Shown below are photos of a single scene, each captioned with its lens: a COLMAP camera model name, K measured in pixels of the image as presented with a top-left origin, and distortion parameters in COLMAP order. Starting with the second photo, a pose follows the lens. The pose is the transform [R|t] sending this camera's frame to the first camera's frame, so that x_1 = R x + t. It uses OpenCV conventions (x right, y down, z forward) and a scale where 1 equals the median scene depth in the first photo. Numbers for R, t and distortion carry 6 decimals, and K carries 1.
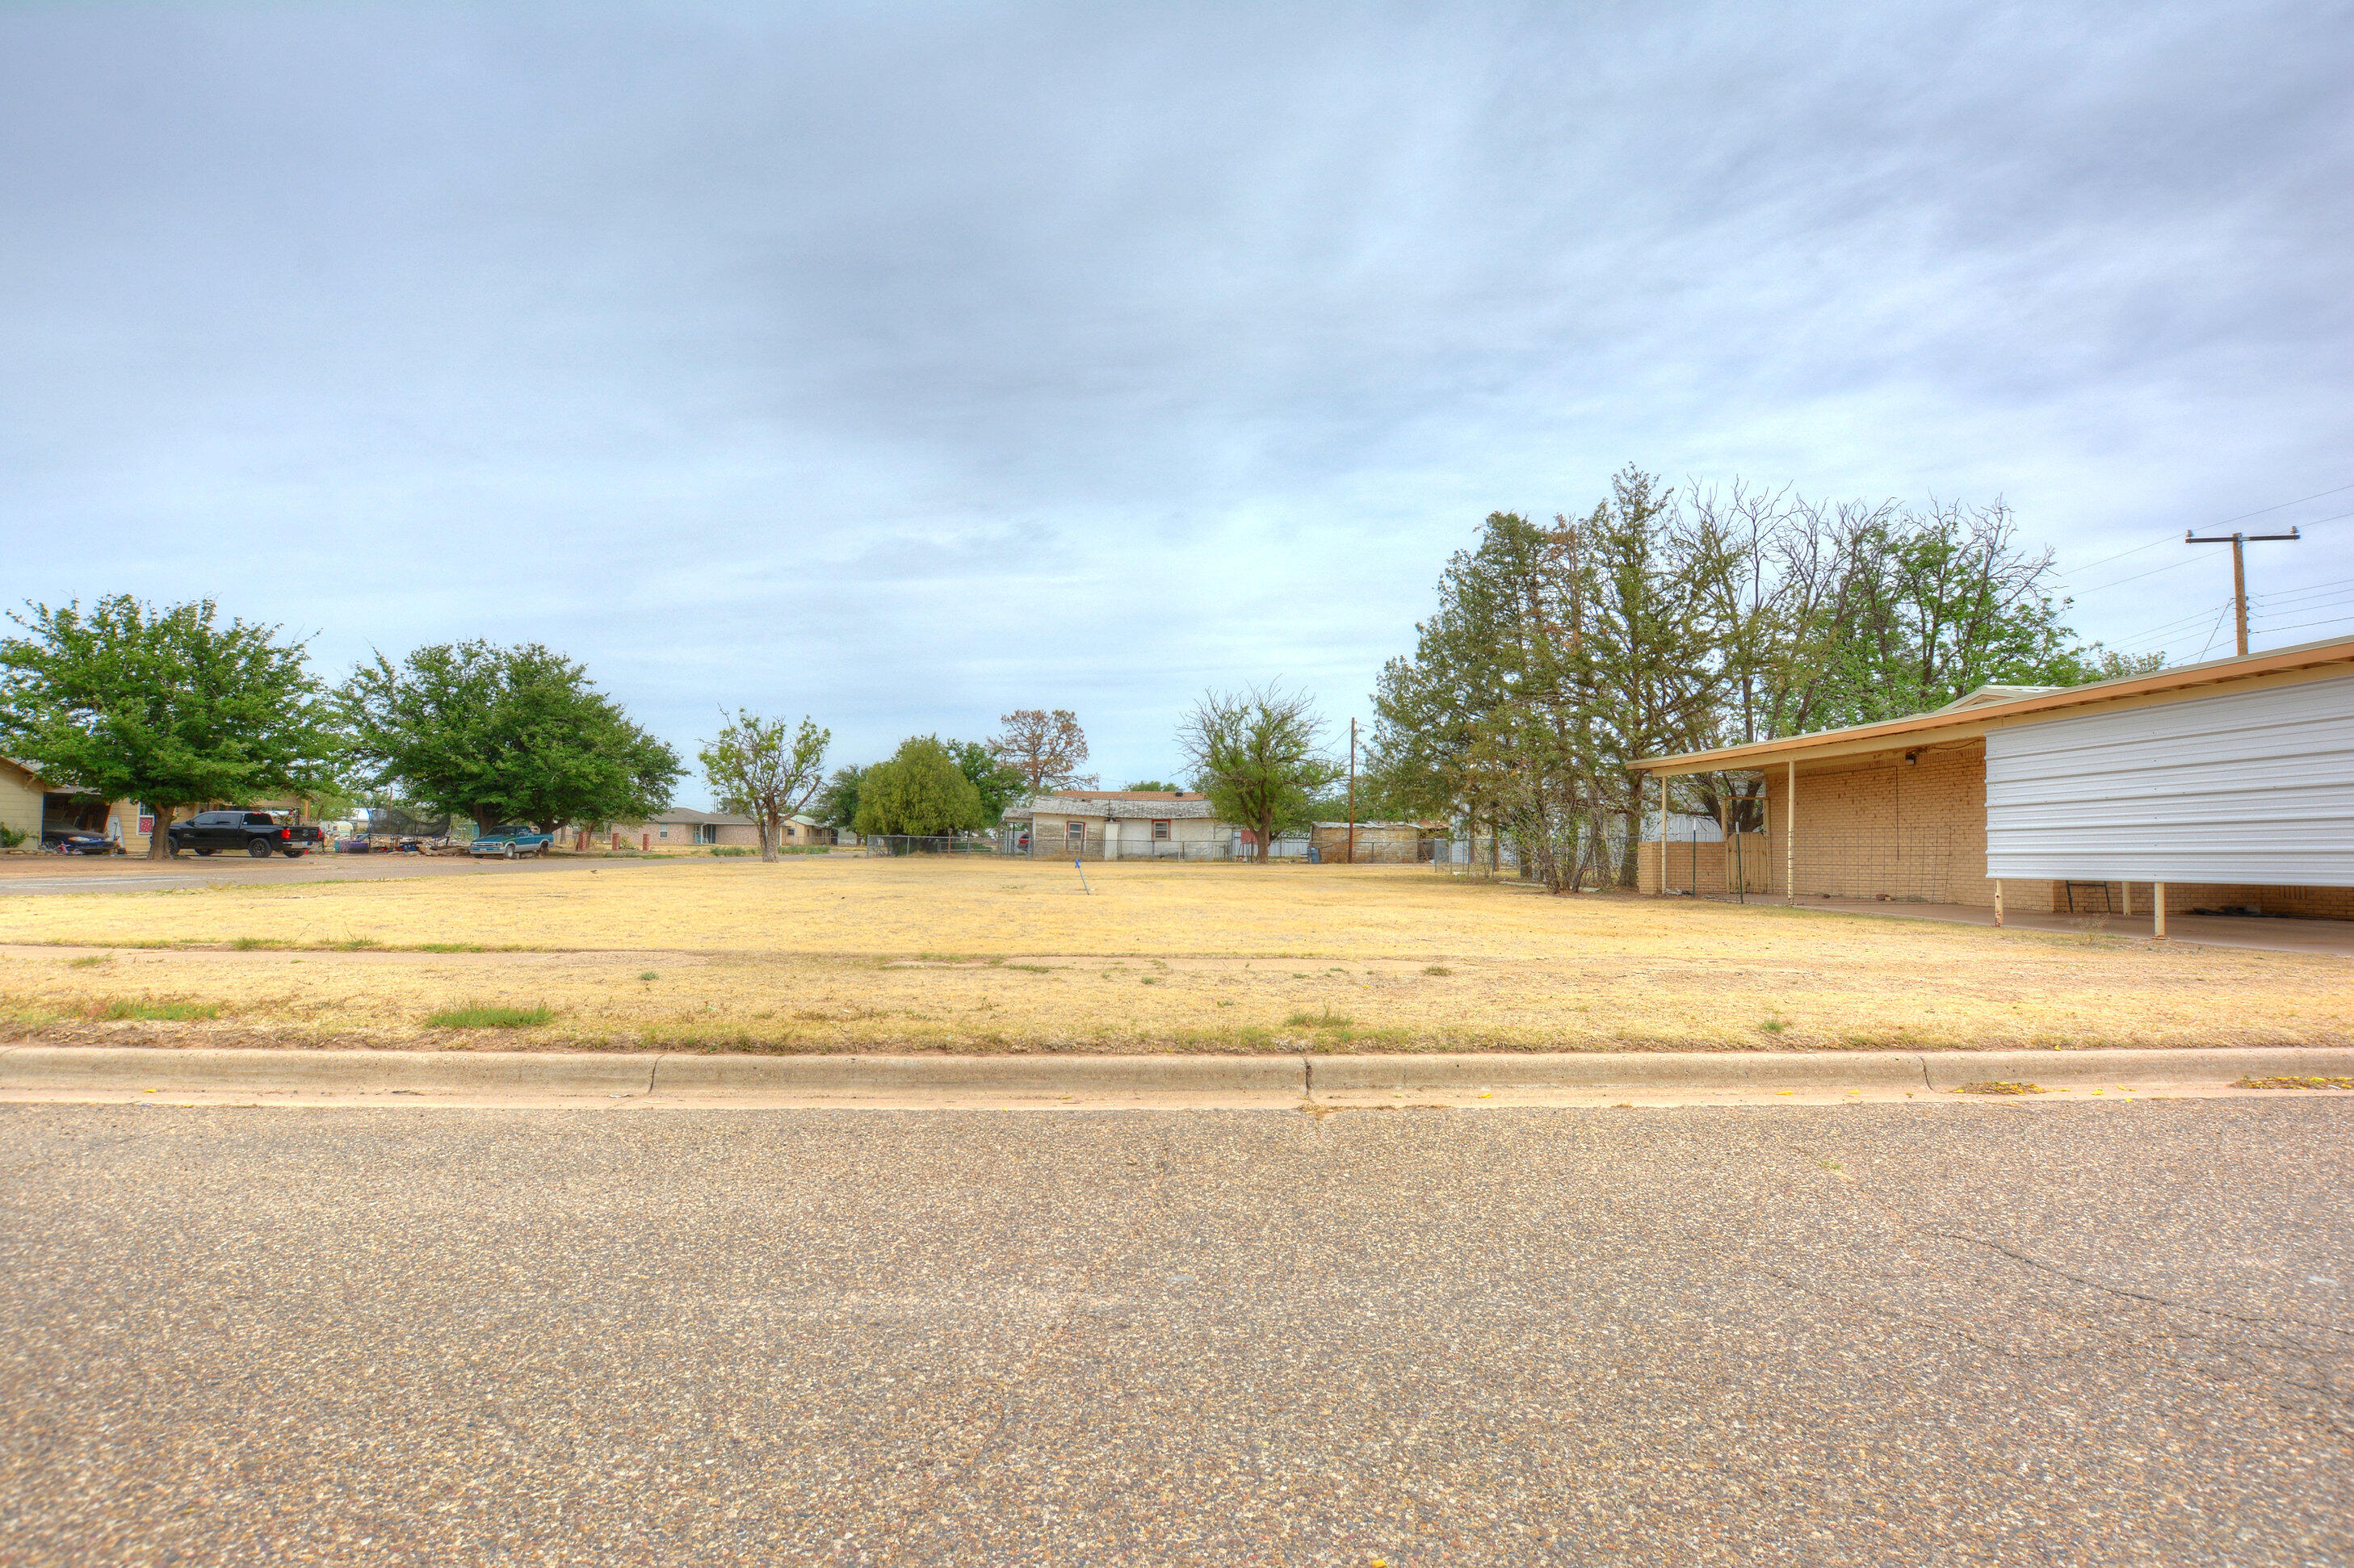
lens RADIAL K [[1073.4, 0, 1168.6], [0, 1073.4, 821.3], [0, 0, 1]] dist [-0.003794, -0.000719]
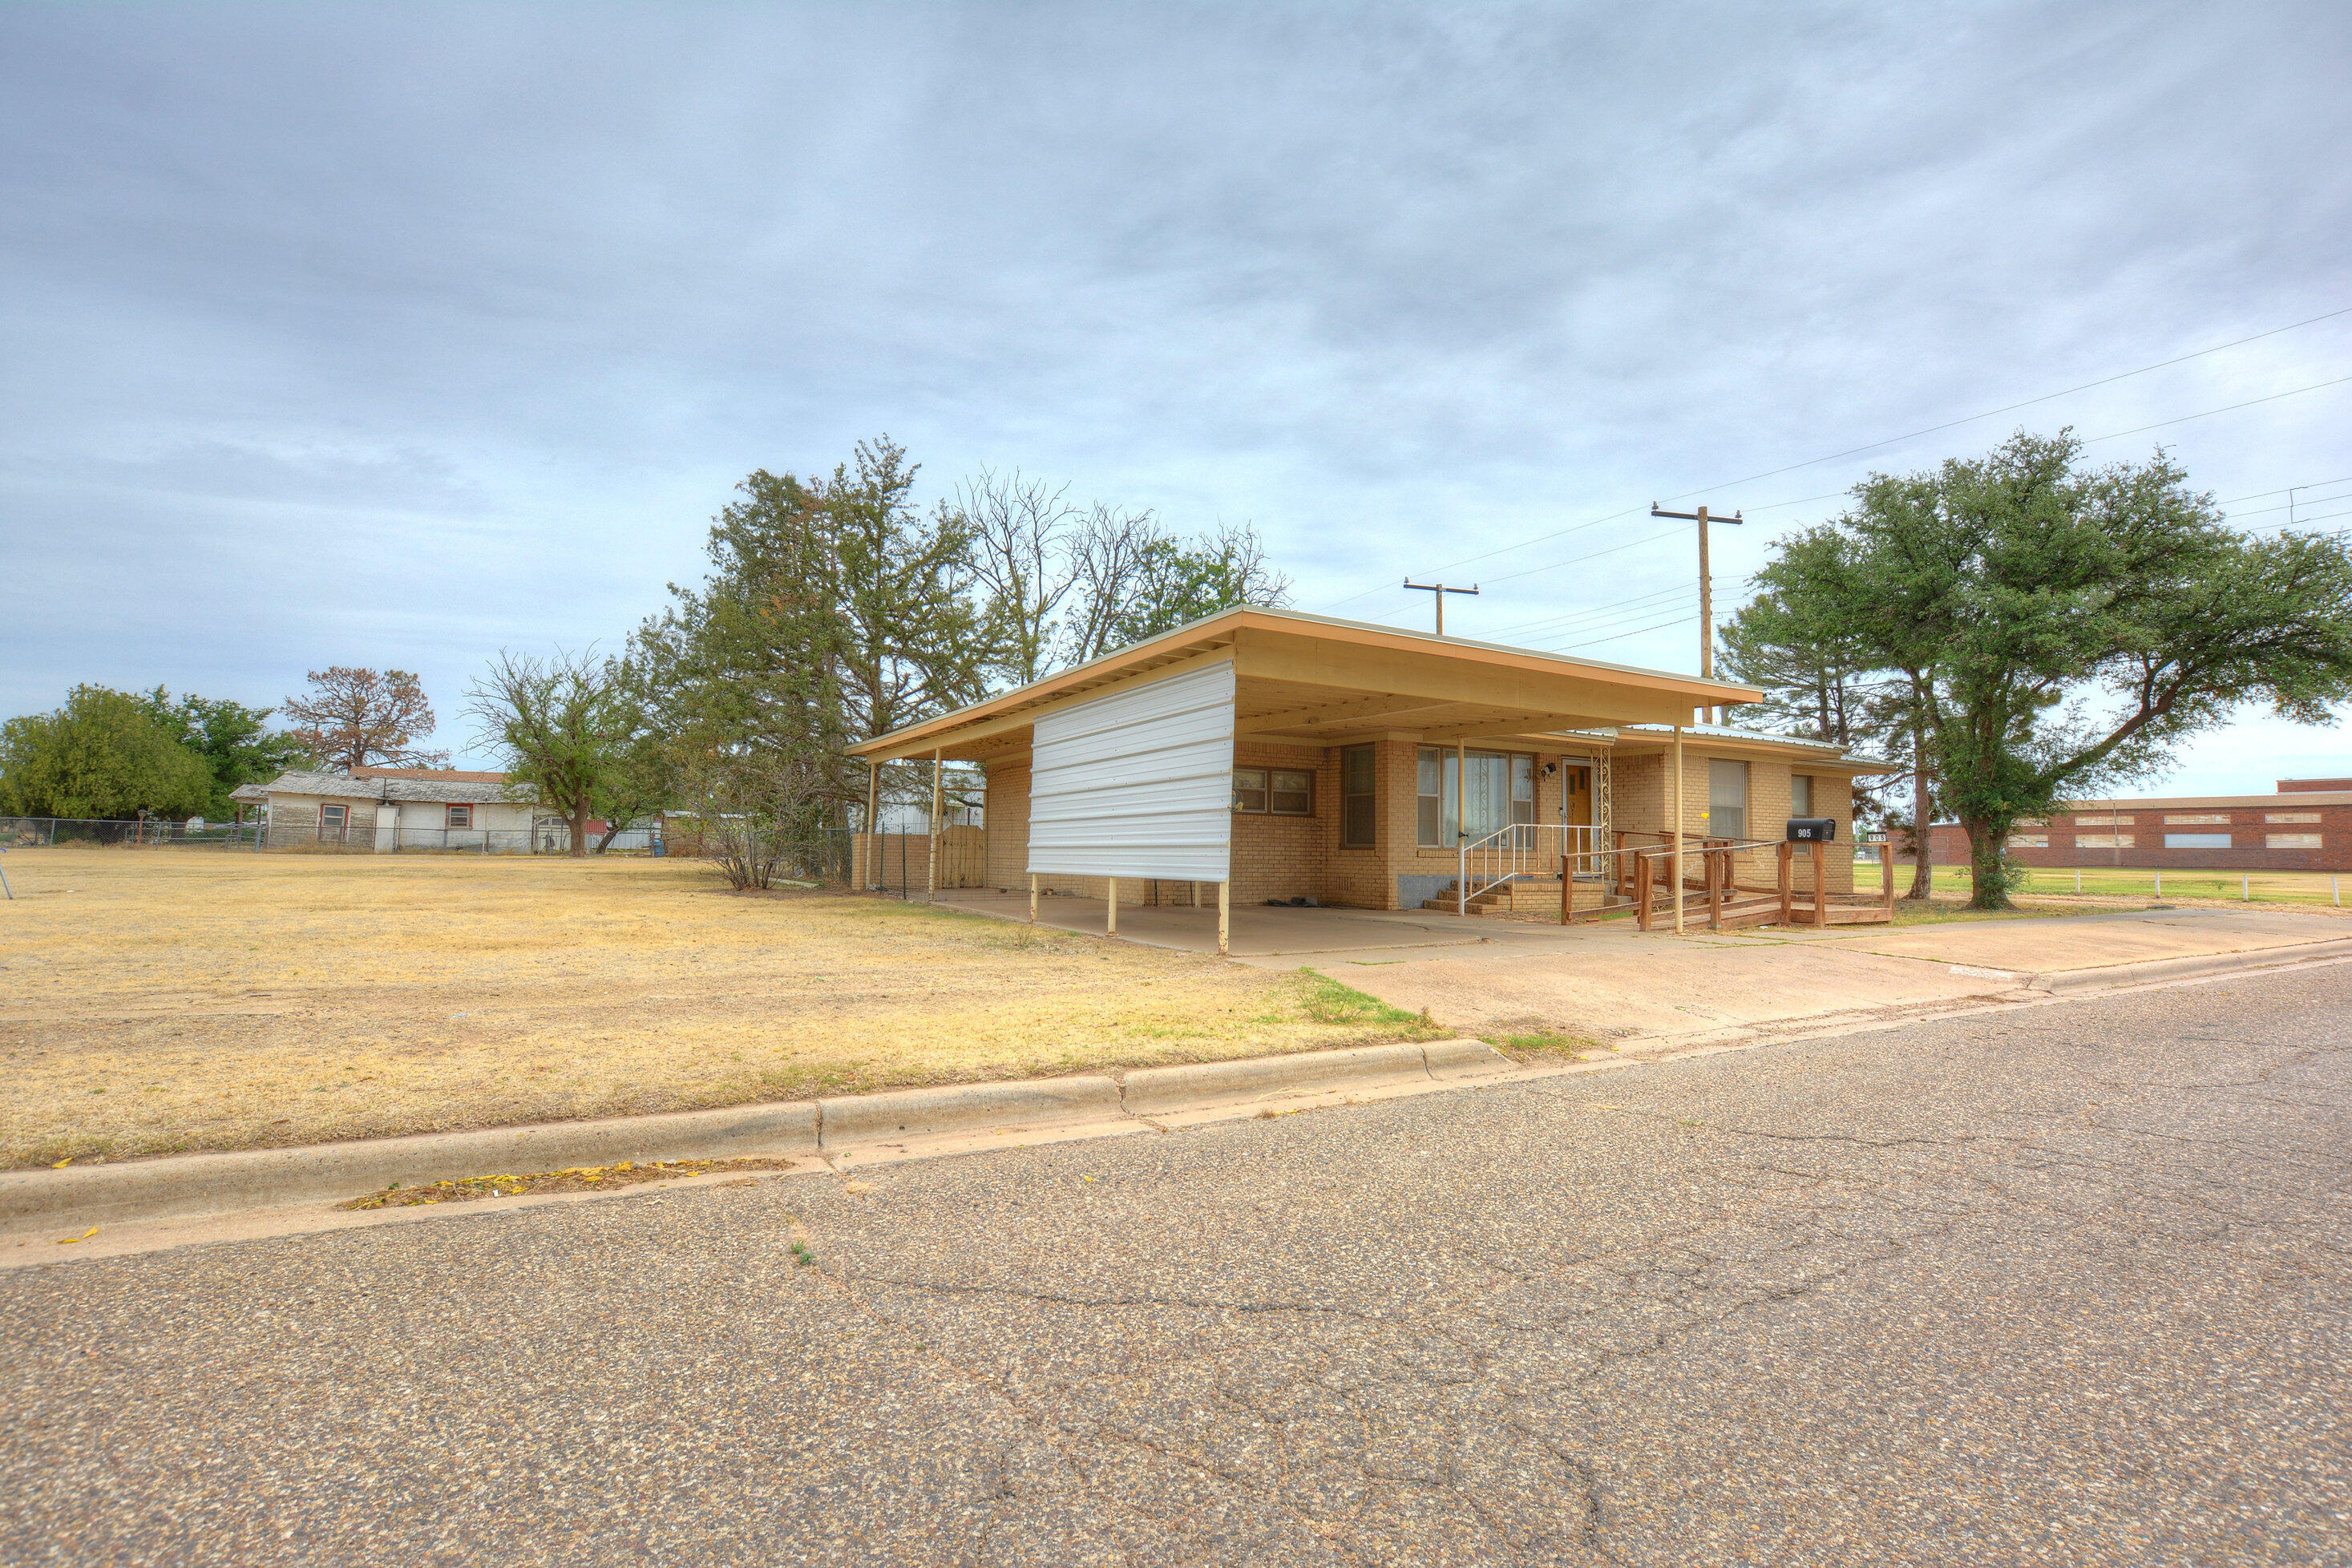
lens RADIAL K [[1039.9, 0, 1176.0], [0, 1039.9, 784.0], [0, 0, 1]] dist [-0.001488, -0.000271]
pose [[0.905800, 0.031124, 0.422562, 0.153499], [-0.017617, 0.999203, -0.035832, 0.001870], [-0.423340, 0.025013, 0.905625, 0.036295]]
